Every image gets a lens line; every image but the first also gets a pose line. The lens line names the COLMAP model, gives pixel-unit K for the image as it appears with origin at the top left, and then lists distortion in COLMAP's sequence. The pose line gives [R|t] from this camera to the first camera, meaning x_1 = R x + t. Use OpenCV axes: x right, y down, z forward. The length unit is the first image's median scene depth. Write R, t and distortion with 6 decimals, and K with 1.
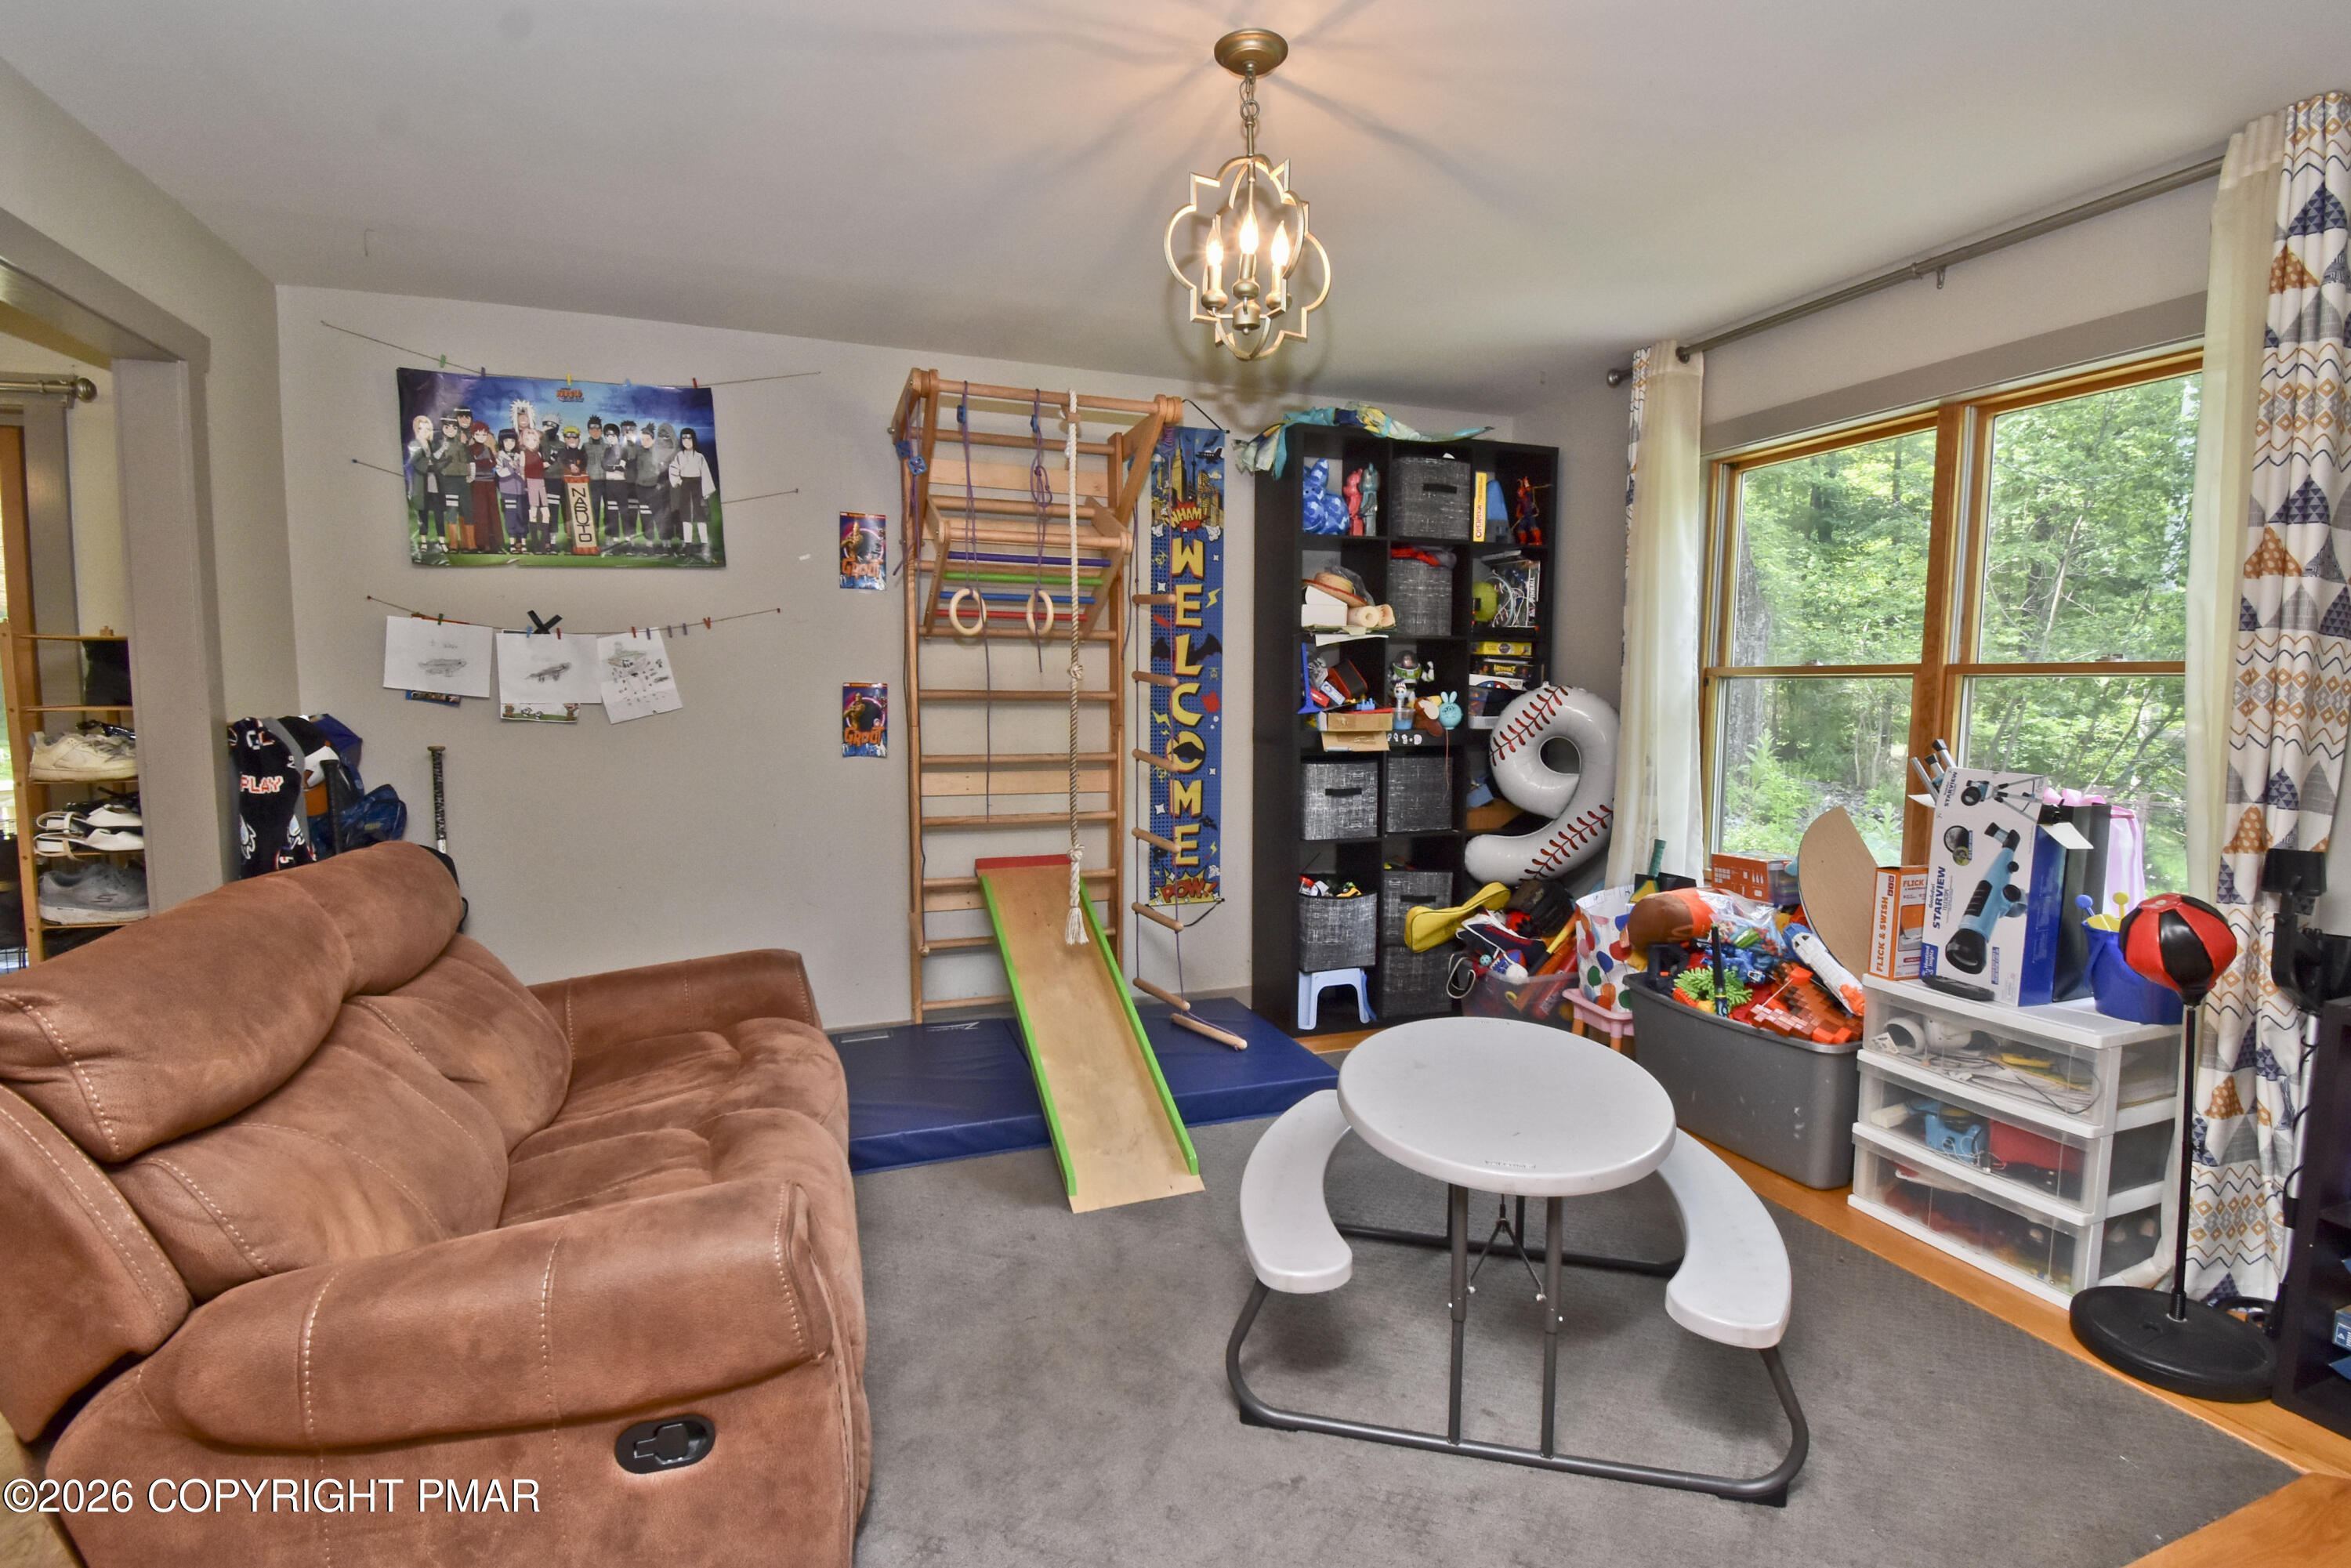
lens RADIAL K [[1059.3, 0, 1175.5], [0, 1059.3, 784.0], [0, 0, 1]] dist [-0.000538, -0.017993]
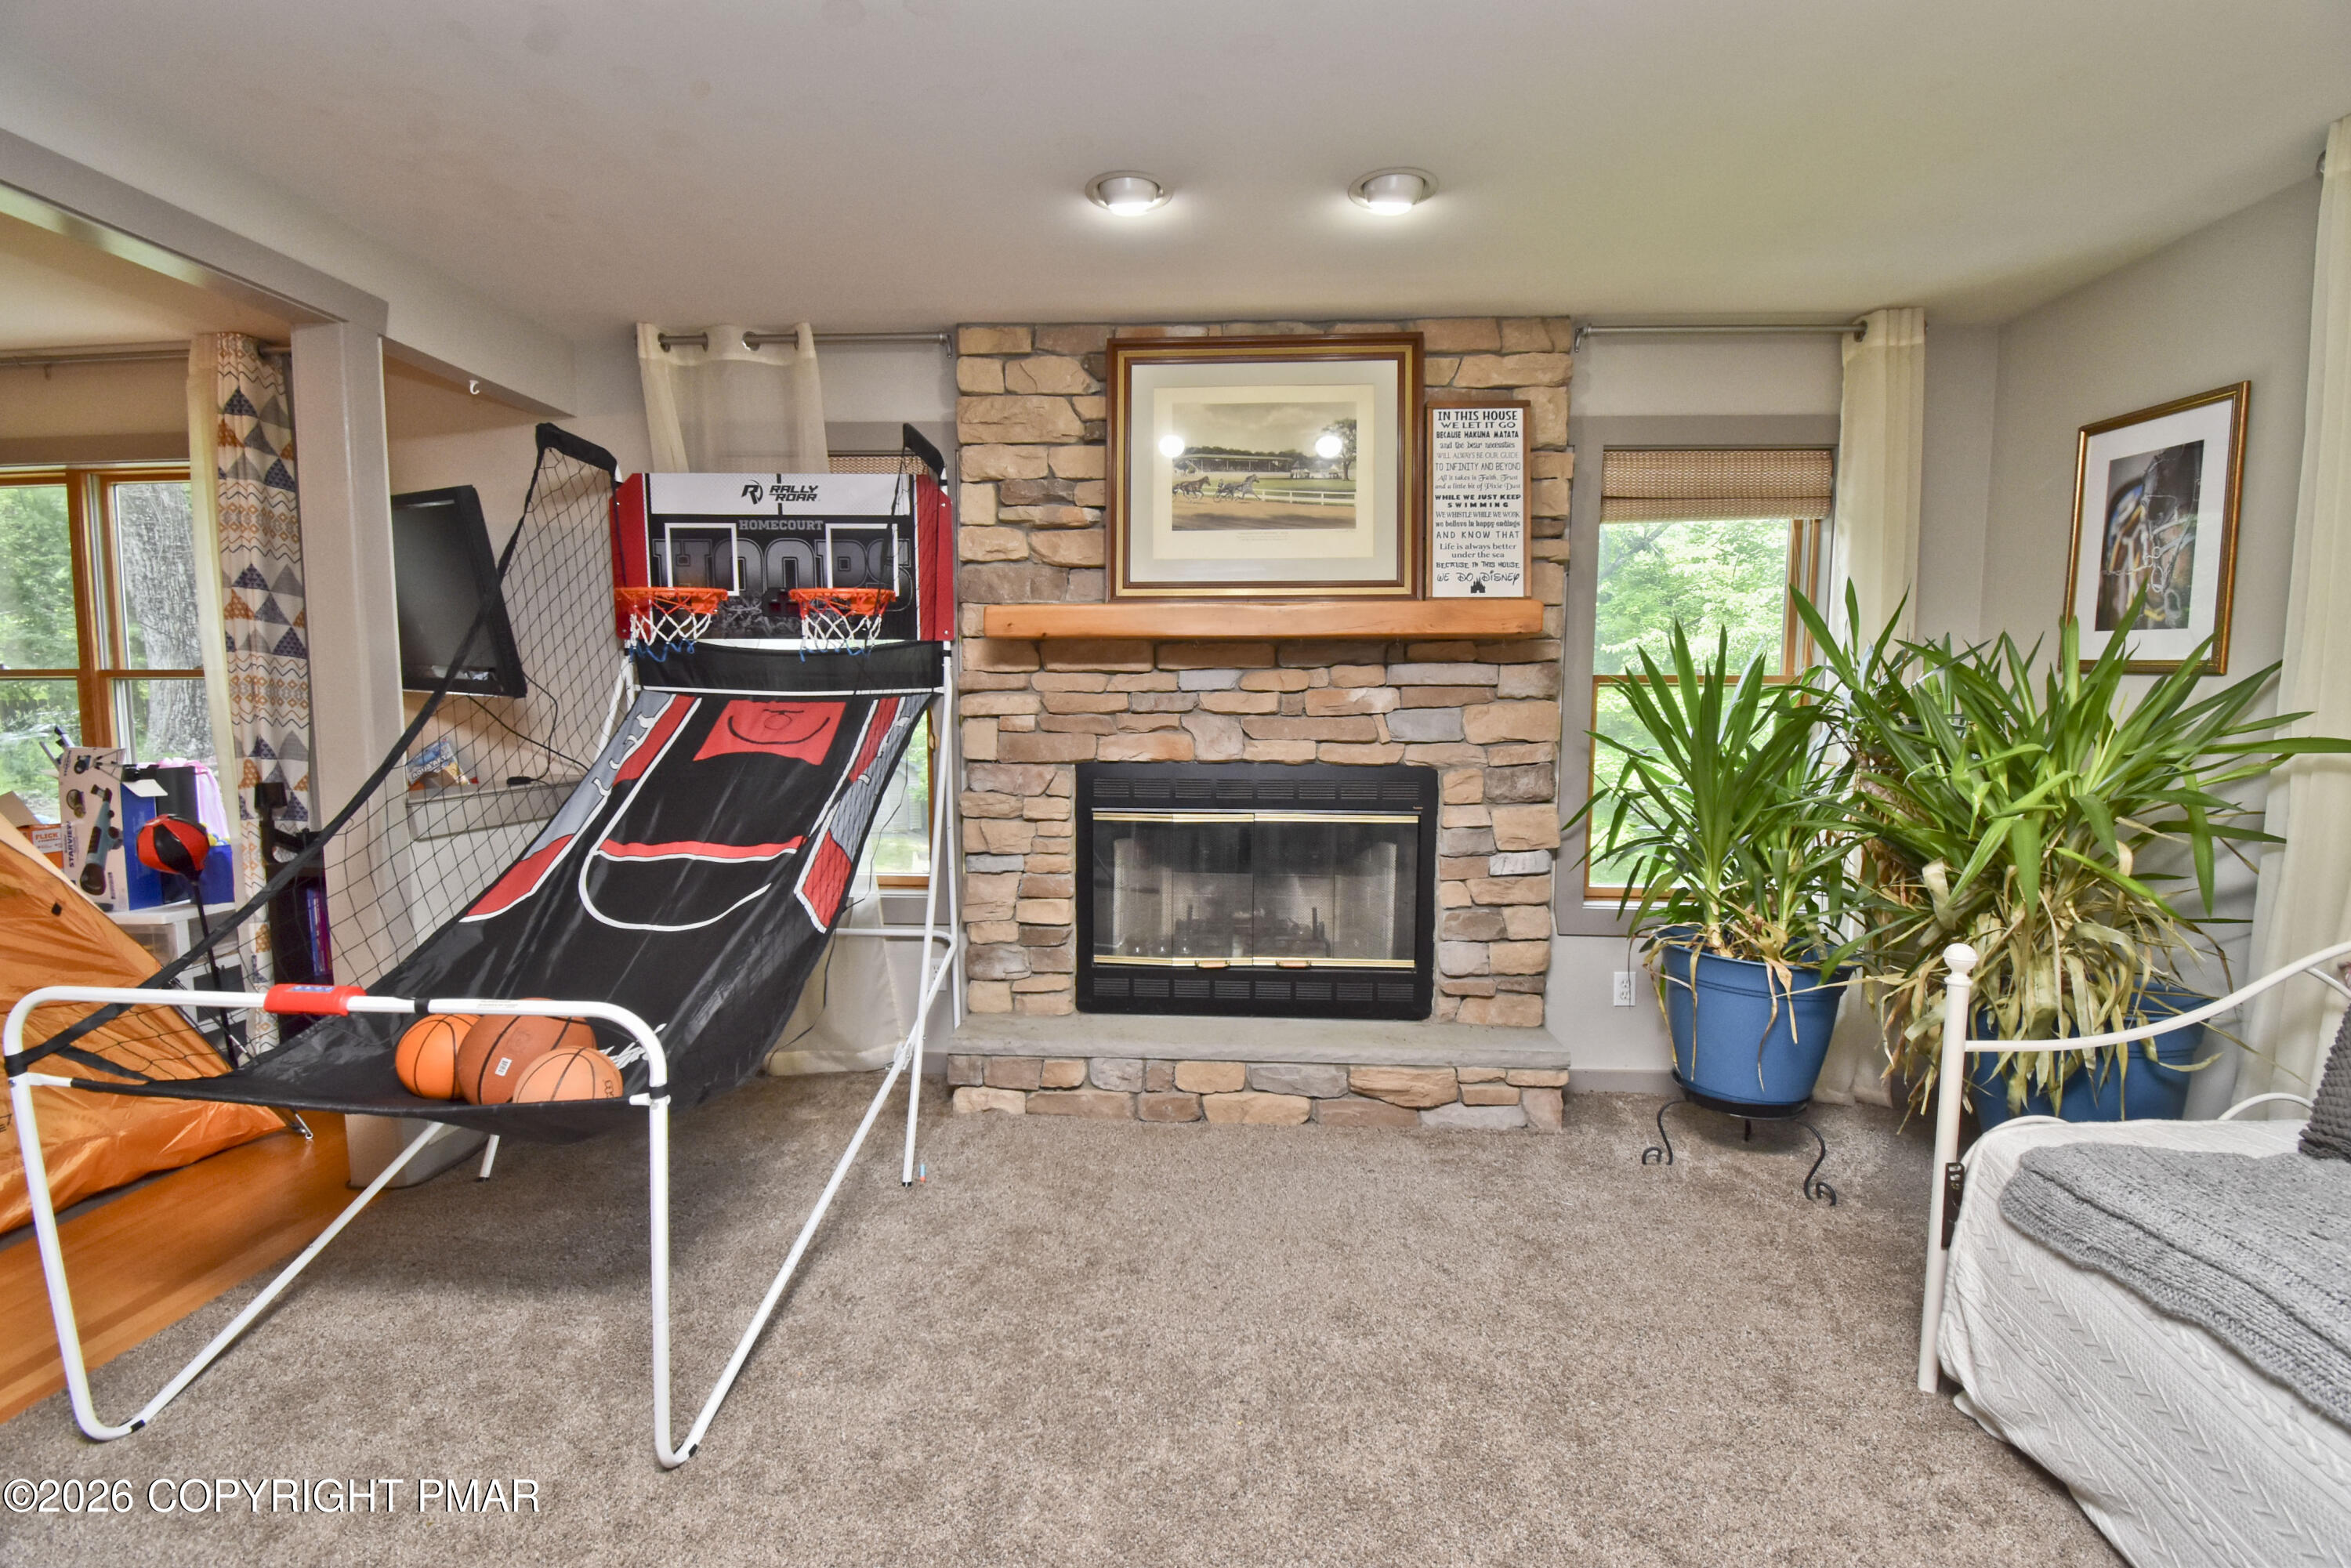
lens RADIAL K [[1054.5, 0, 1173.1], [0, 1054.5, 796.8], [0, 0, 1]] dist [0.018494, -0.024500]
pose [[0.381808, -0.089620, 0.919886, 0.051882], [0.079661, 0.994775, 0.063851, 0.089495], [-0.920802, 0.048900, 0.386952, -0.975614]]
